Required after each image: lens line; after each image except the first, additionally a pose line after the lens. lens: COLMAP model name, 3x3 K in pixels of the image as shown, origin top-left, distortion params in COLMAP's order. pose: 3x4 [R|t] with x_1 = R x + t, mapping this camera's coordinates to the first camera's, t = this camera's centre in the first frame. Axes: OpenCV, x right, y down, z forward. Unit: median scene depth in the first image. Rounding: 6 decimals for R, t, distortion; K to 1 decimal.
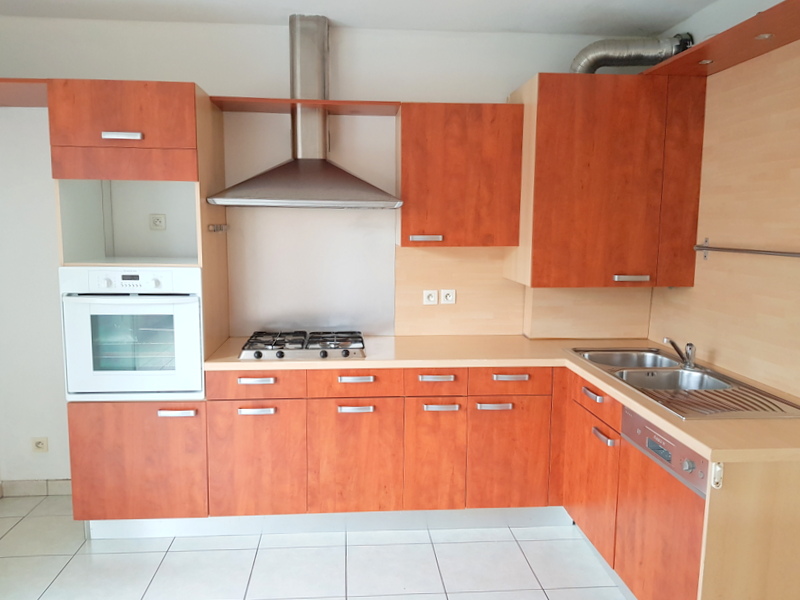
lens RADIAL K [[625.3, 0, 398.6], [0, 625.3, 301.6], [0, 0, 1]] dist [0.030451, -0.049016]
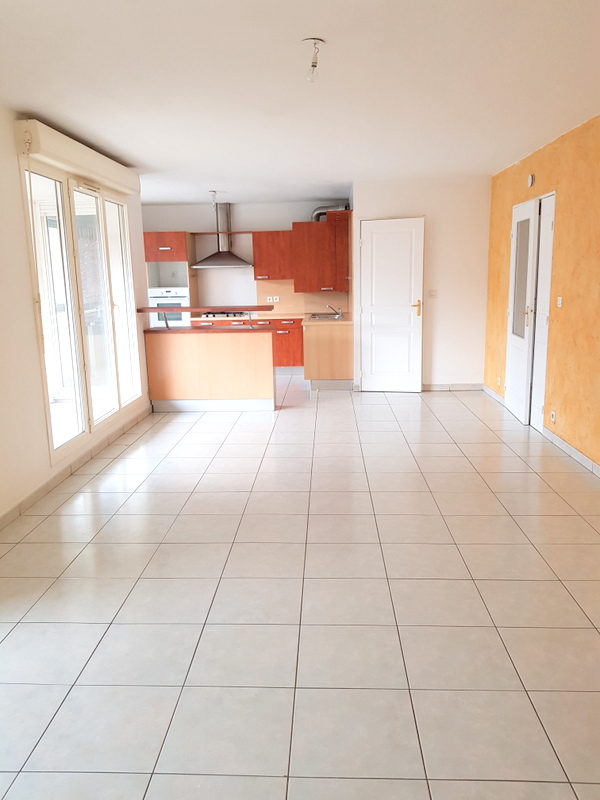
lens RADIAL K [[625.3, 0, 301.2], [0, 625.3, 399.0], [0, 0, 1]] dist [0.030451, -0.049016]
pose [[0.990334, -0.003913, -0.138644, 0.658457], [0.014019, 0.997307, 0.071988, 0.271996], [0.137989, -0.073236, 0.987722, -2.013719]]
